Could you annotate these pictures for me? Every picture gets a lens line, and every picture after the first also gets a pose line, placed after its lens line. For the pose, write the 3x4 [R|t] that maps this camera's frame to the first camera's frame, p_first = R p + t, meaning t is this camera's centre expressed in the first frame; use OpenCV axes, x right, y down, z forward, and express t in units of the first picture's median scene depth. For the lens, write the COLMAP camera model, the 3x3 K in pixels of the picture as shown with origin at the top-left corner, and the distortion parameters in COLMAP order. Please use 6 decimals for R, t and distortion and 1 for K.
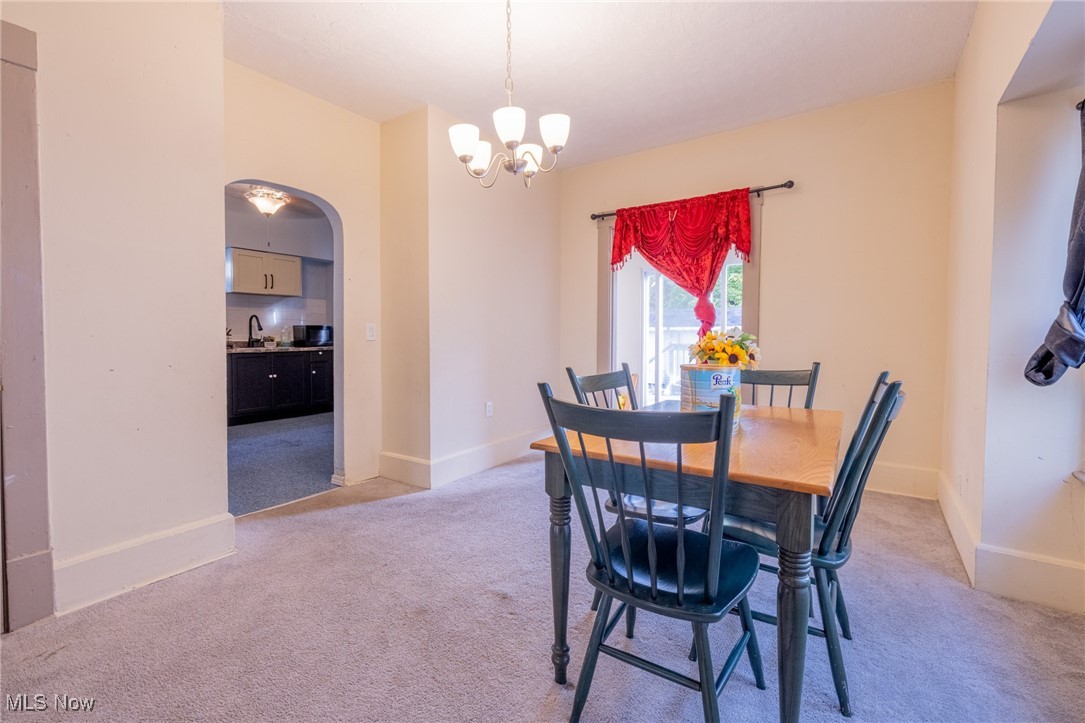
lens RADIAL K [[452.8, 0, 540.3], [0, 452.8, 352.2], [0, 0, 1]] dist [-0.000225, 0.000257]
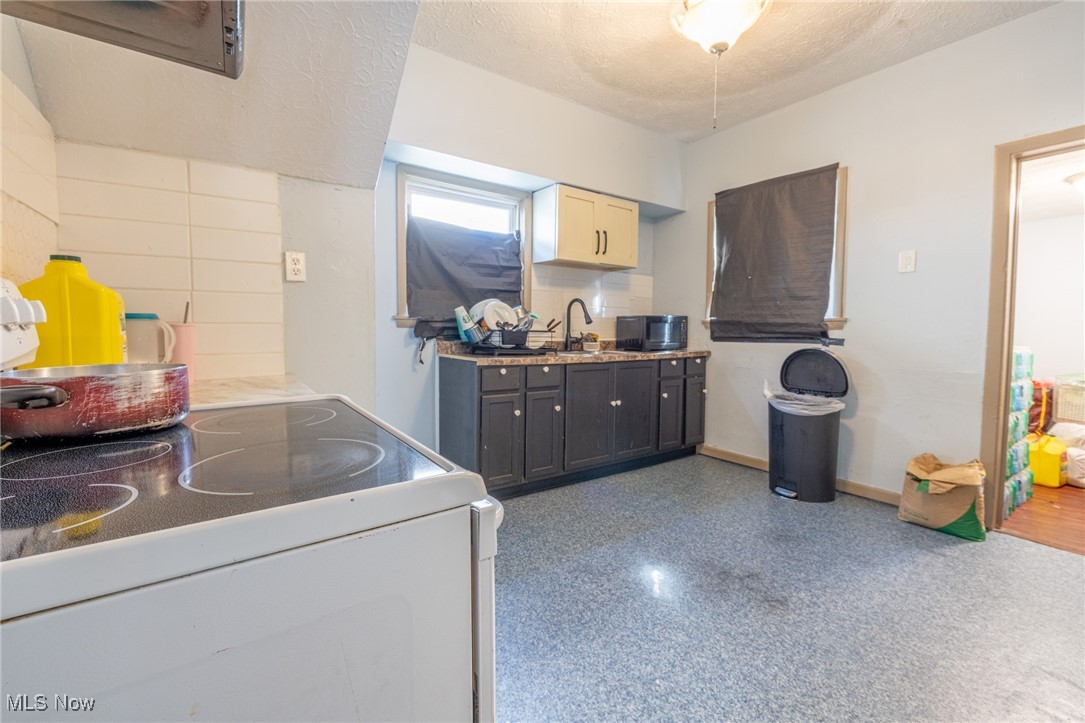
lens RADIAL K [[456.9, 0, 543.1], [0, 456.9, 349.8], [0, 0, 1]] dist [-0.000781, -0.000069]
pose [[0.930000, 0.021444, -0.366932, -0.434157], [-0.019620, 0.999770, 0.008700, -0.017010], [0.367034, -0.000892, 0.930207, 0.396628]]
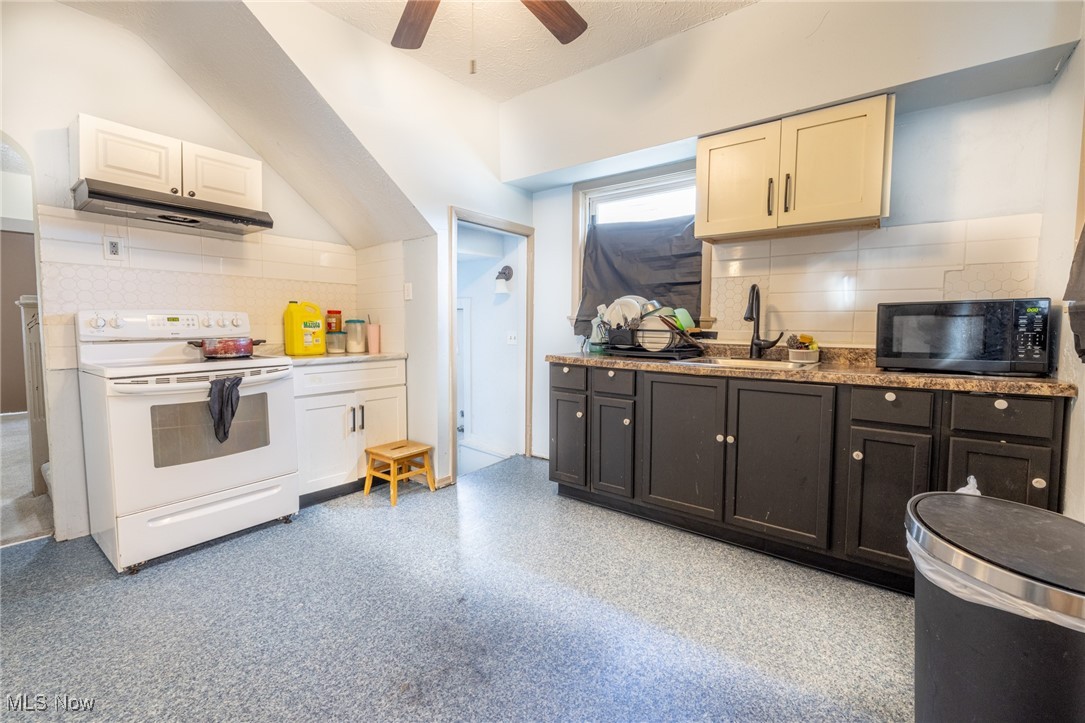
lens RADIAL K [[456.9, 0, 543.1], [0, 456.9, 349.8], [0, 0, 1]] dist [-0.000781, -0.000069]
pose [[-0.070979, 0.052587, -0.996091, -0.182247], [-0.043316, 0.997505, 0.055749, -0.035301], [0.996537, 0.047103, -0.068524, 0.810735]]
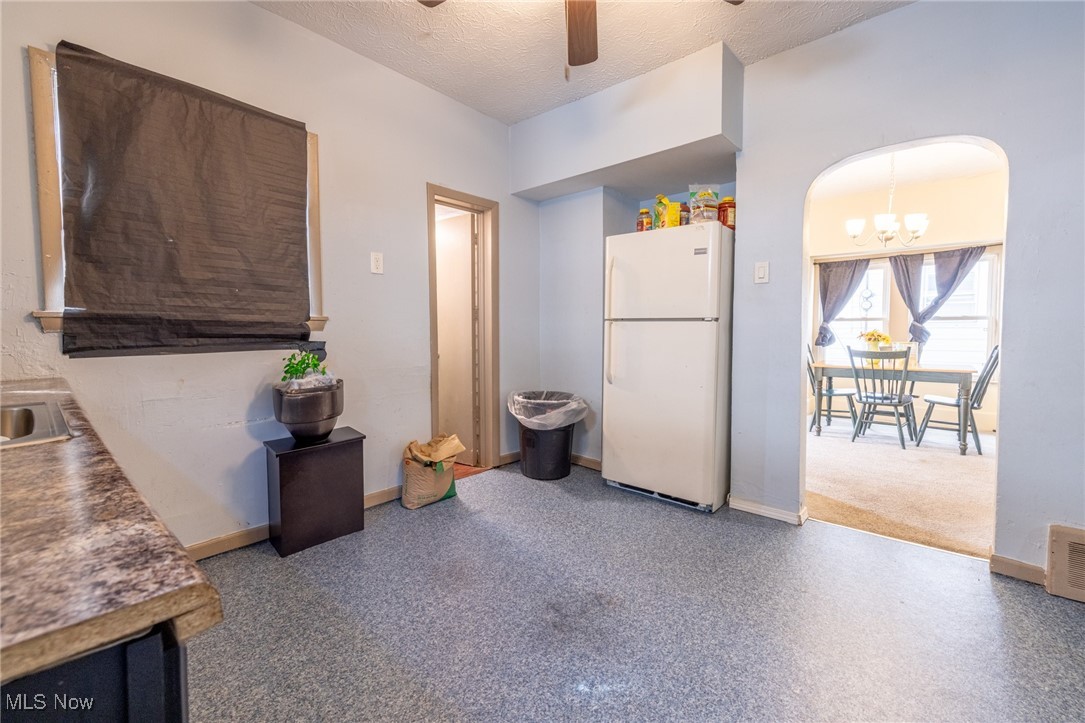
lens RADIAL K [[452.8, 0, 540.3], [0, 452.8, 352.2], [0, 0, 1]] dist [-0.000225, 0.000257]
pose [[0.144900, -0.052971, 0.988027, -0.701446], [0.038862, 0.998100, 0.047811, -0.033701], [-0.988683, 0.031469, 0.146684, 0.729505]]
